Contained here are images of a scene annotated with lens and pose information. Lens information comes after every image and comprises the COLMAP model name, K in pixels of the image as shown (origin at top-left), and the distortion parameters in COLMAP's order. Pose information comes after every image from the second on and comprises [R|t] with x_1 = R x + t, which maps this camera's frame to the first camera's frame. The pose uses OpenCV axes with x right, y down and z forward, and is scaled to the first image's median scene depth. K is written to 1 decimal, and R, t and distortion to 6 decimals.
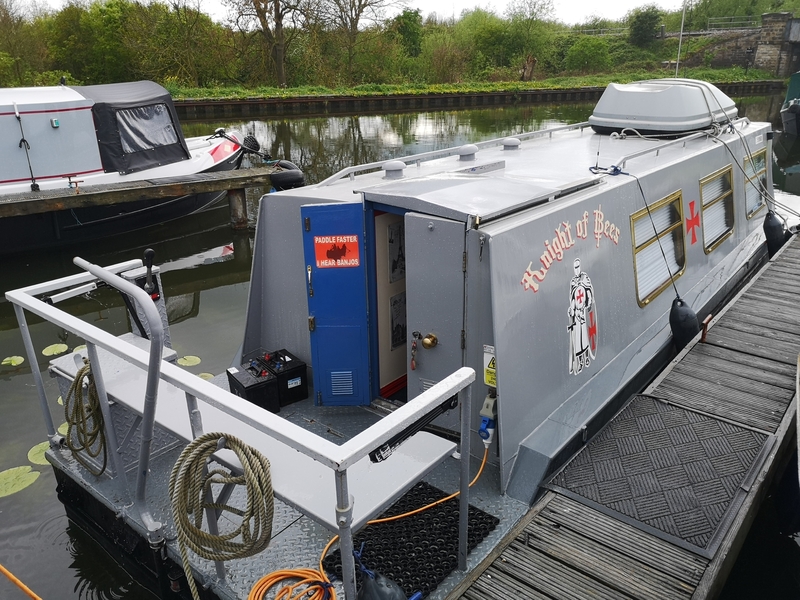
lens RADIAL K [[627.0, 0, 403.4], [0, 627.0, 303.5], [0, 0, 1]] dist [0.076239, -0.080393]
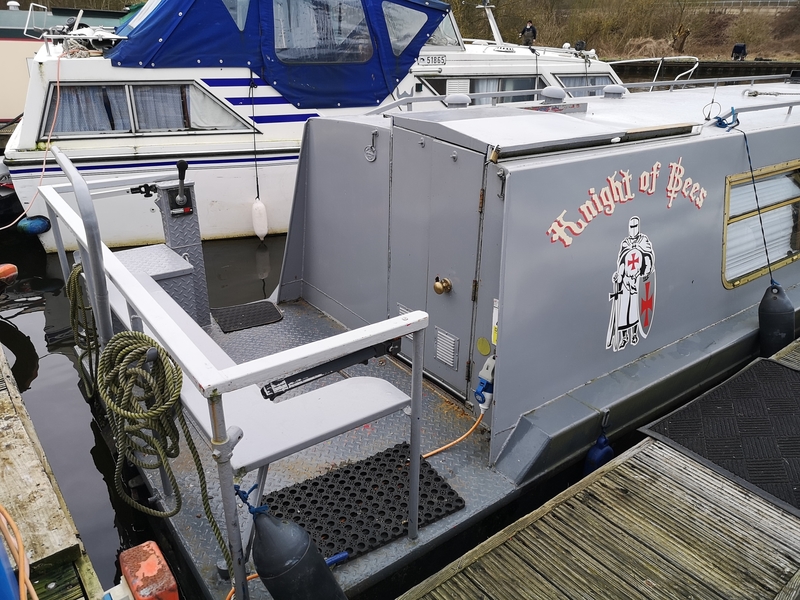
lens RADIAL K [[611.5, 0, 400.5], [0, 611.5, 297.4], [0, 0, 1]] dist [0.065146, -0.003114]
pose [[0.970405, 0.133297, -0.201359, 0.153013], [-0.122525, 0.990328, 0.065104, 0.021651], [0.208090, -0.038505, 0.977351, 0.119183]]
